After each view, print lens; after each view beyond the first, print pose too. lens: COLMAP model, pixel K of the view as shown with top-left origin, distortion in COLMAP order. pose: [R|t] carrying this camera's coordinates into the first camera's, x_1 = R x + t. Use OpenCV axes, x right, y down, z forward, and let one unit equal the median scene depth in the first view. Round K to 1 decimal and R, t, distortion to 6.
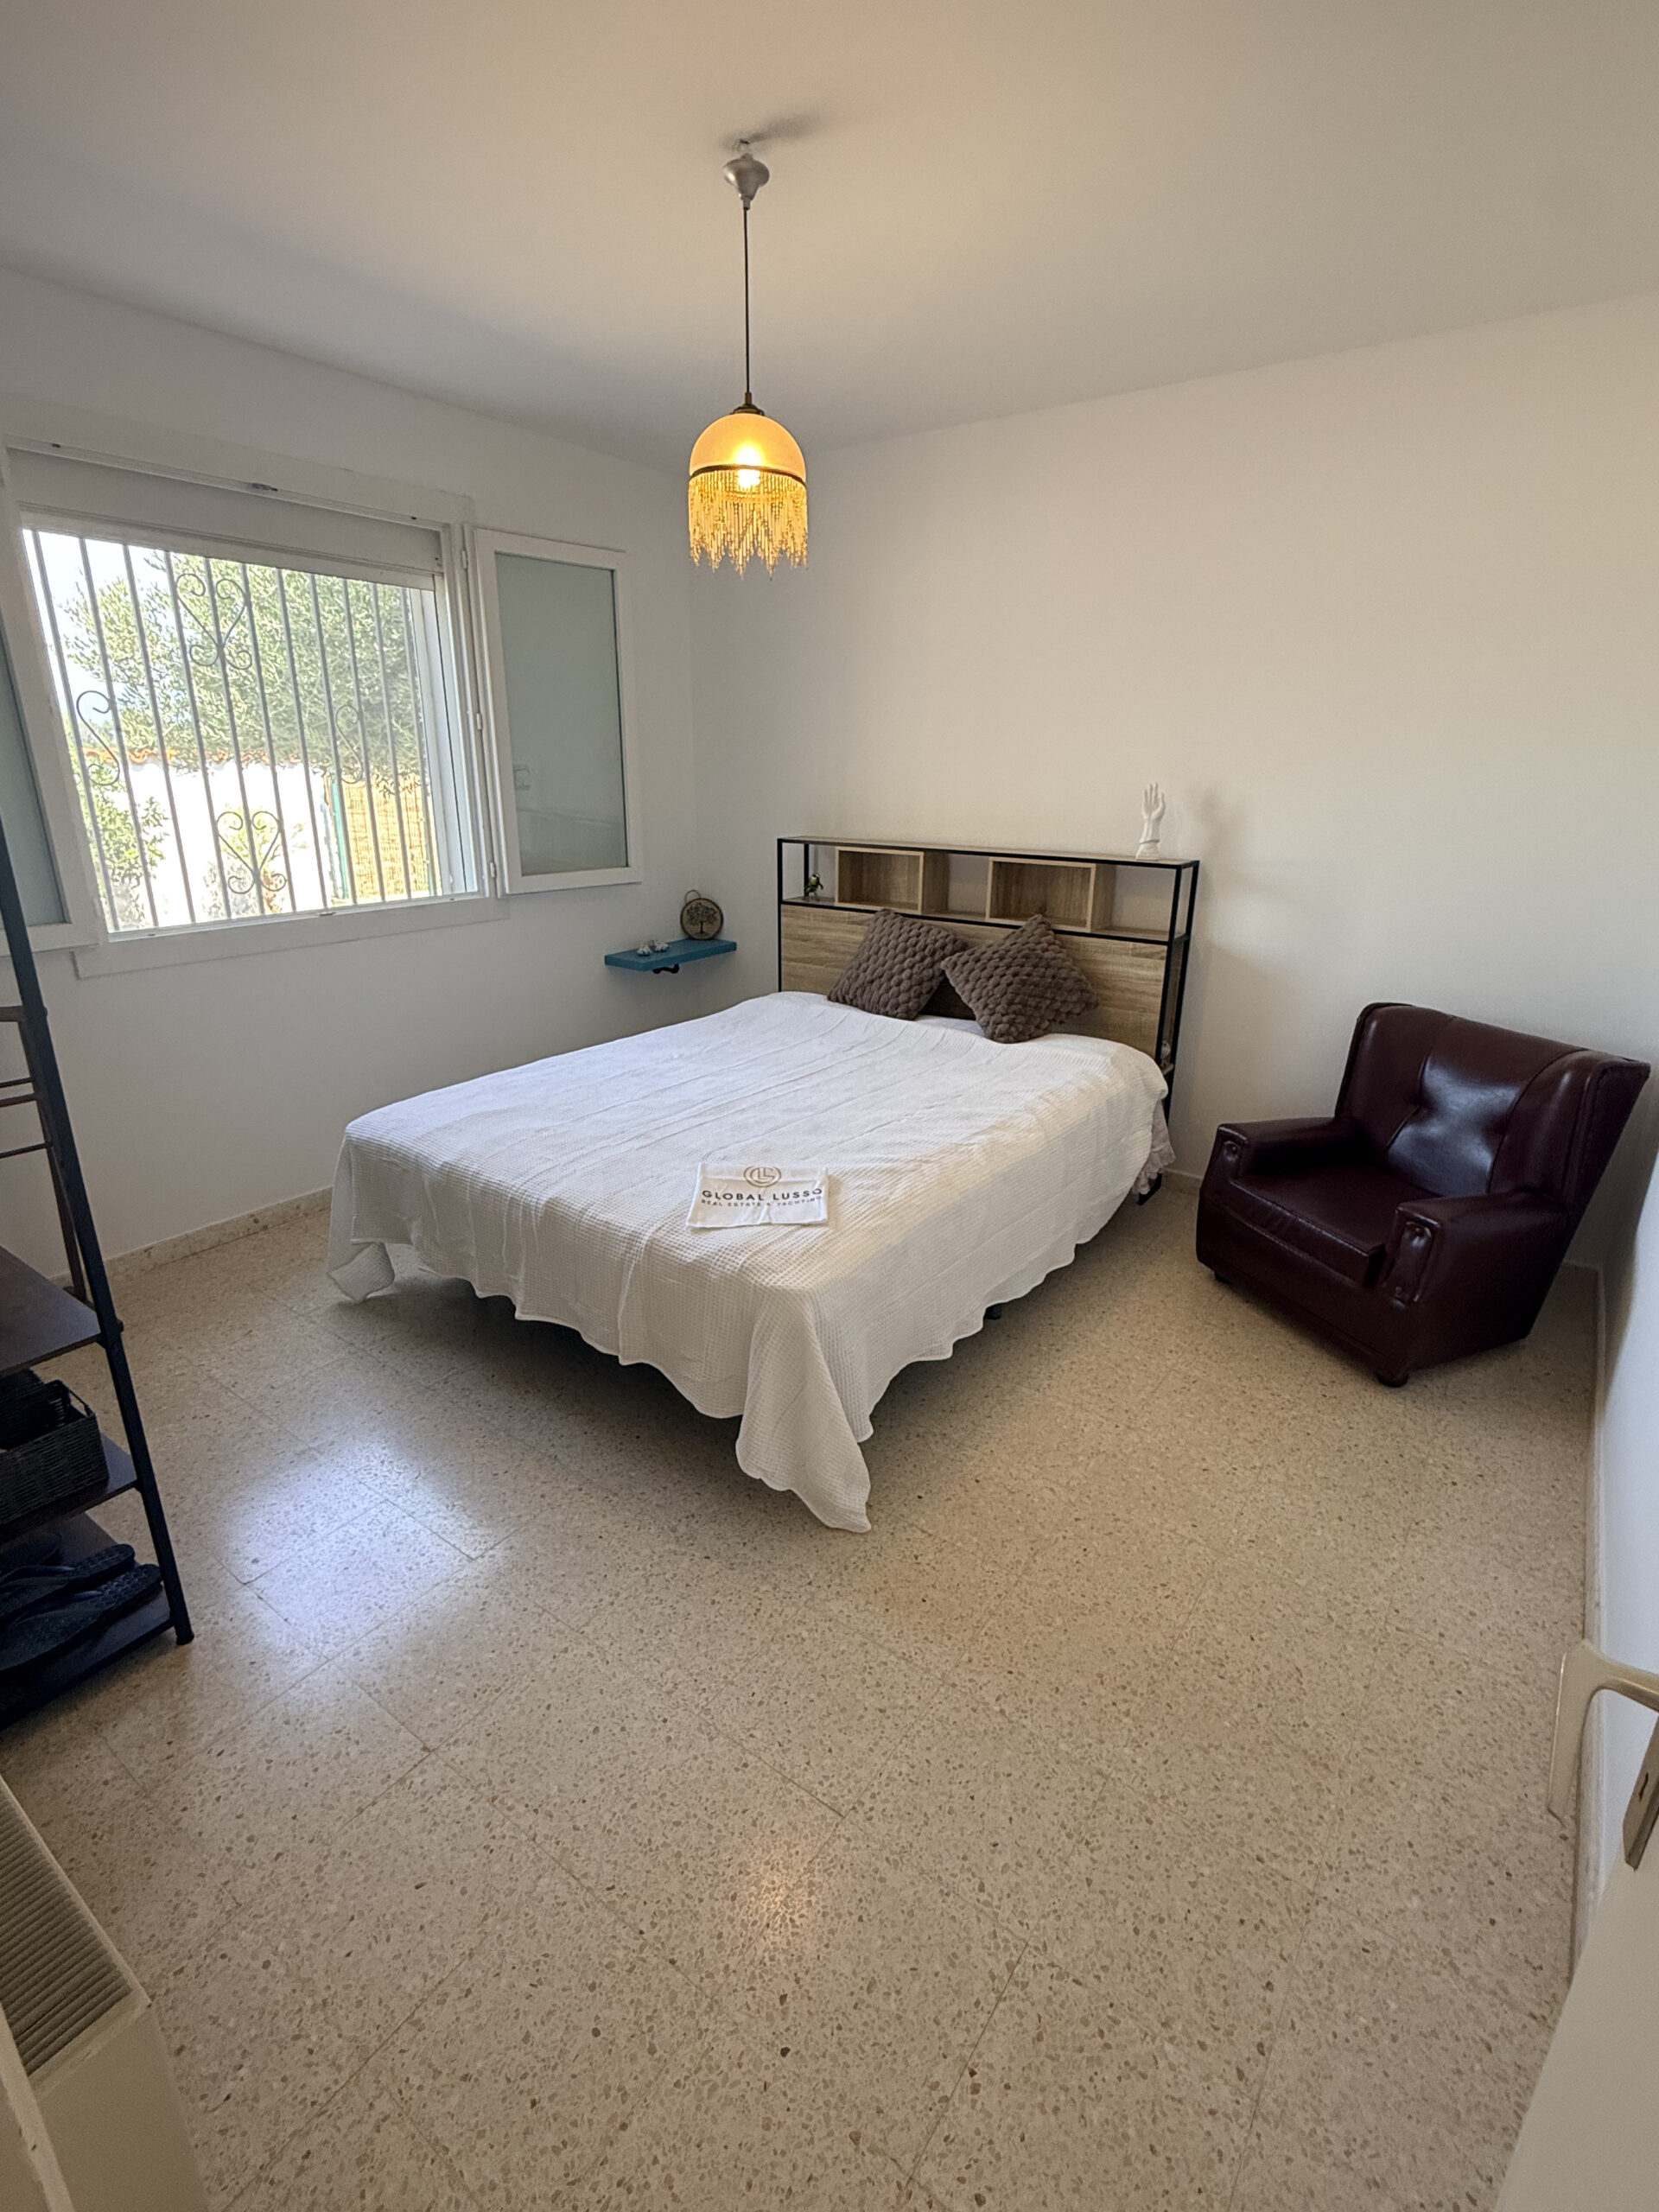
lens RADIAL K [[1023.4, 0, 826.8], [0, 1023.4, 1103.0], [0, 0, 1]] dist [-0.003321, -0.000352]
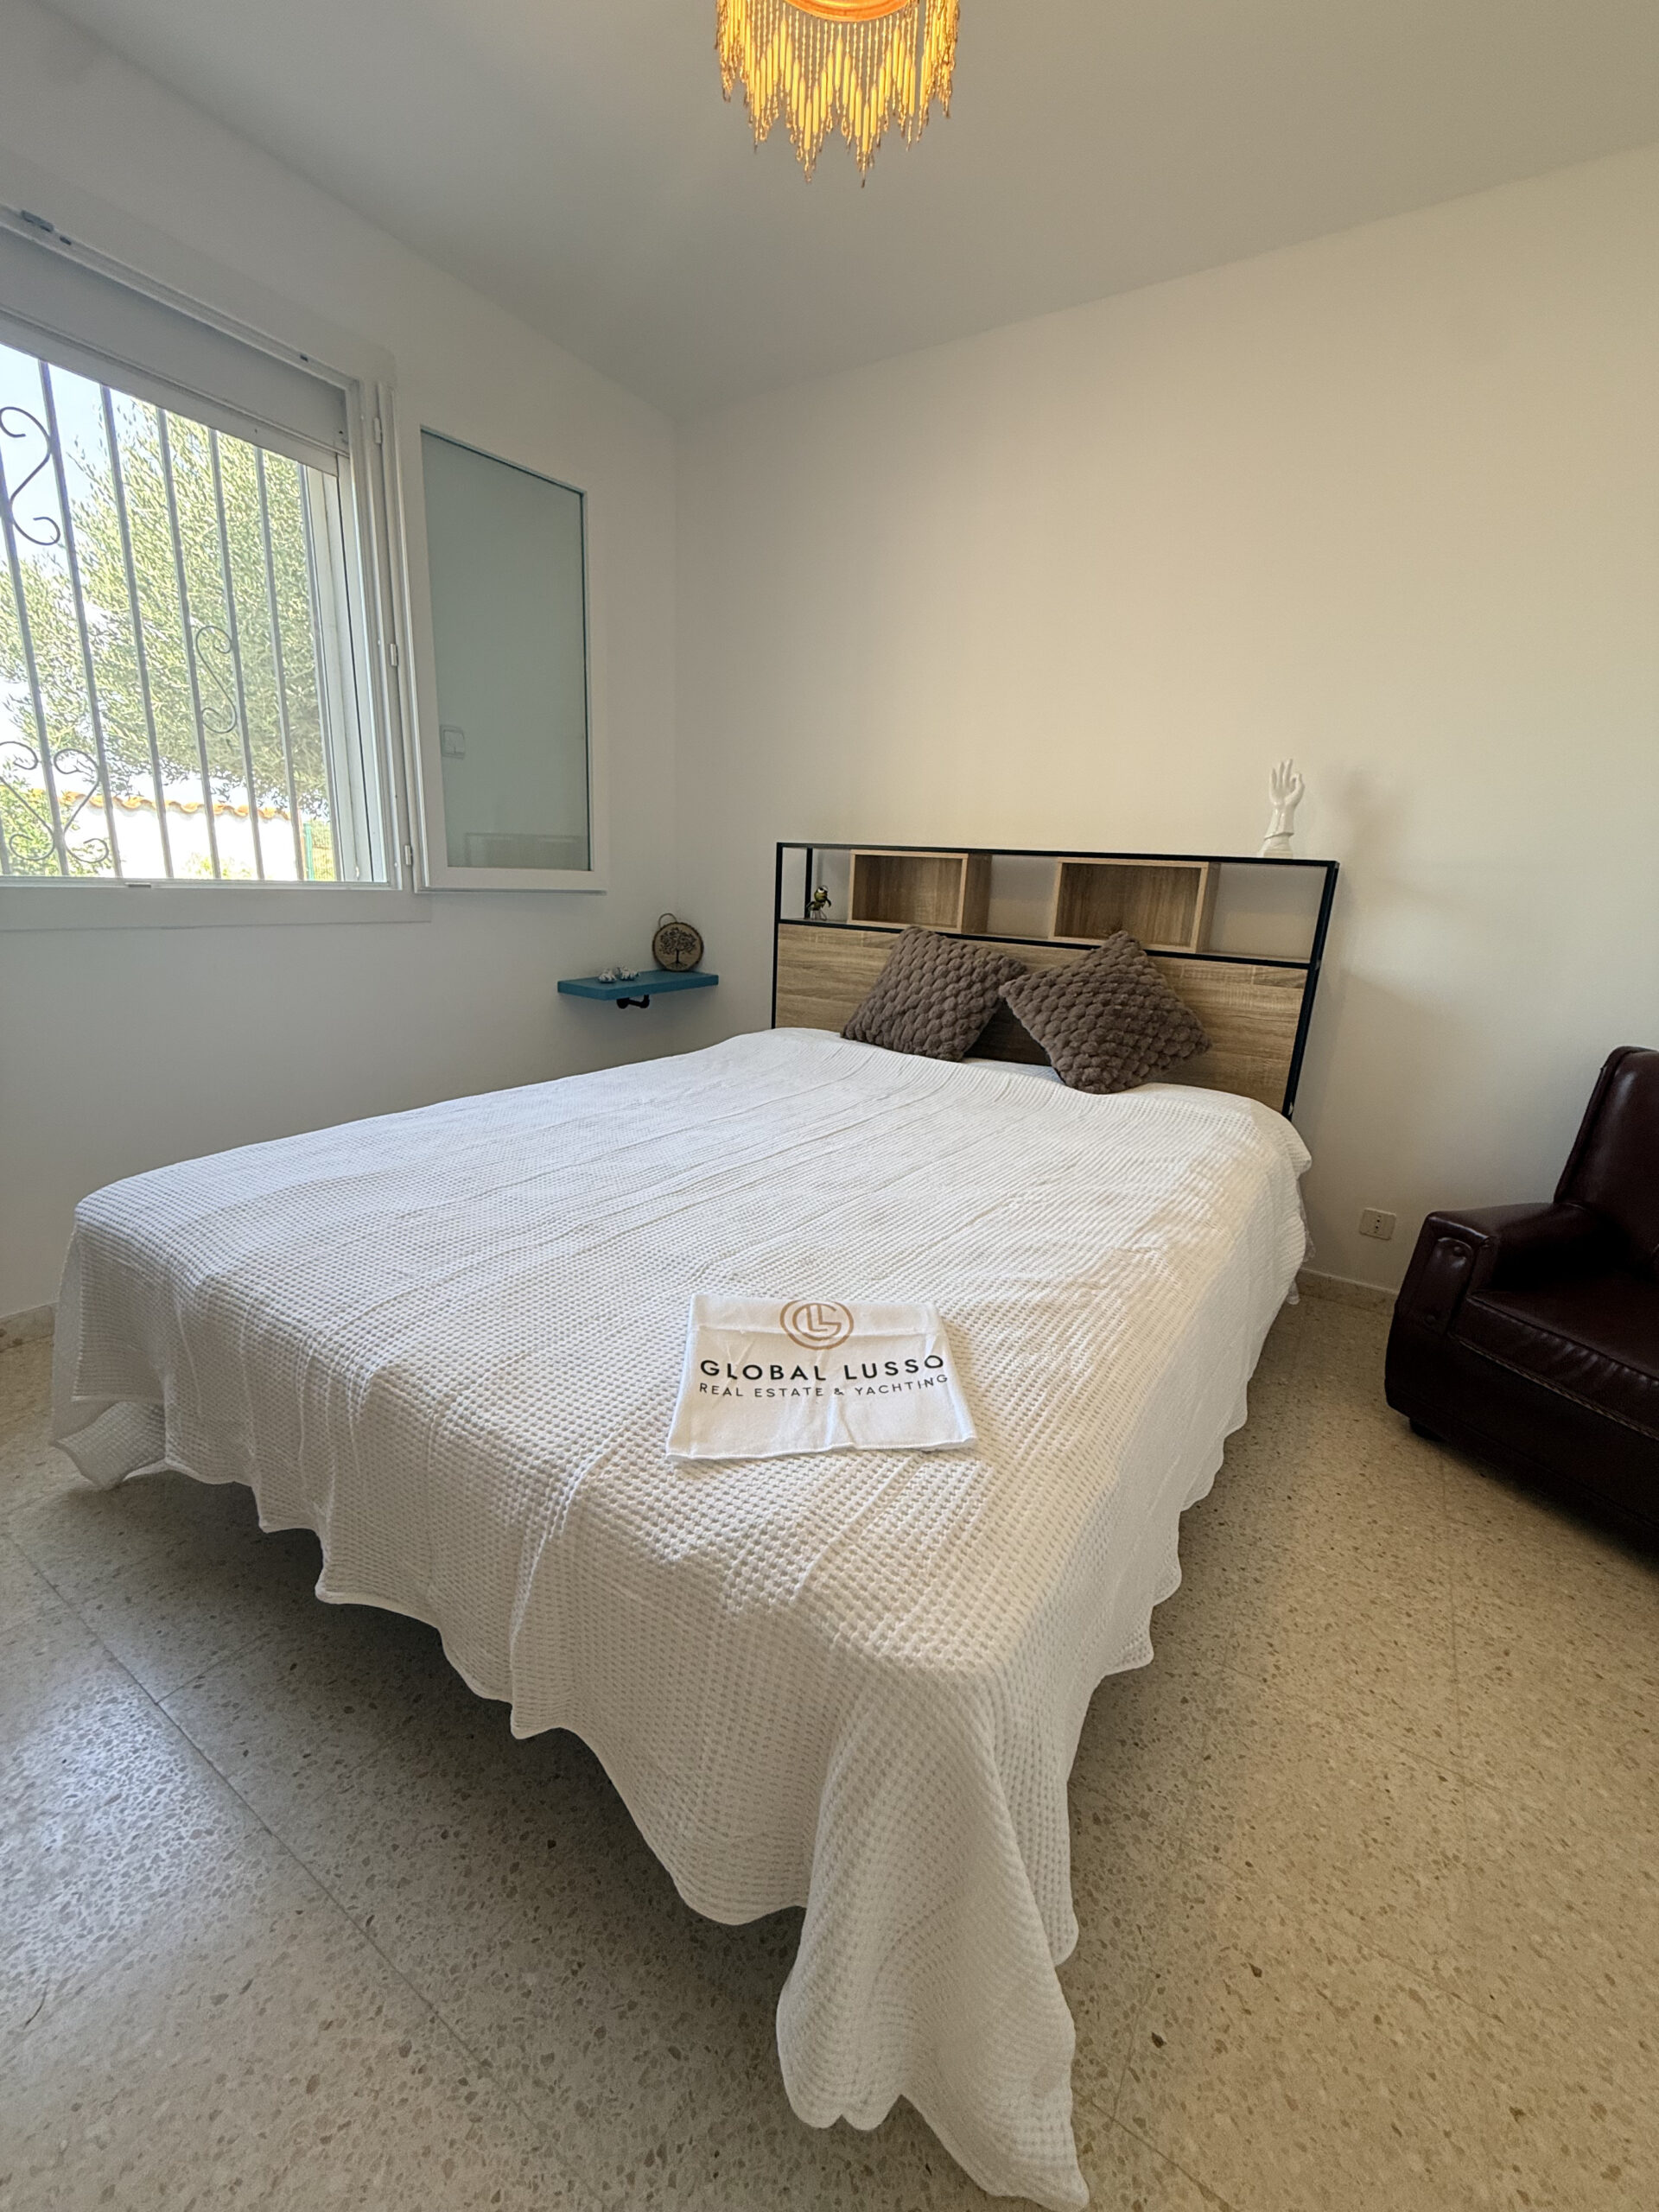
lens RADIAL K [[890.3, 0, 830.9], [0, 890.3, 1104.4], [0, 0, 1]] dist [-0.000624, 0.000517]
pose [[0.997512, 0.021551, 0.067128, -0.066052], [-0.017236, 0.997788, -0.064207, -0.006586], [-0.068363, 0.062890, 0.995676, 0.414017]]
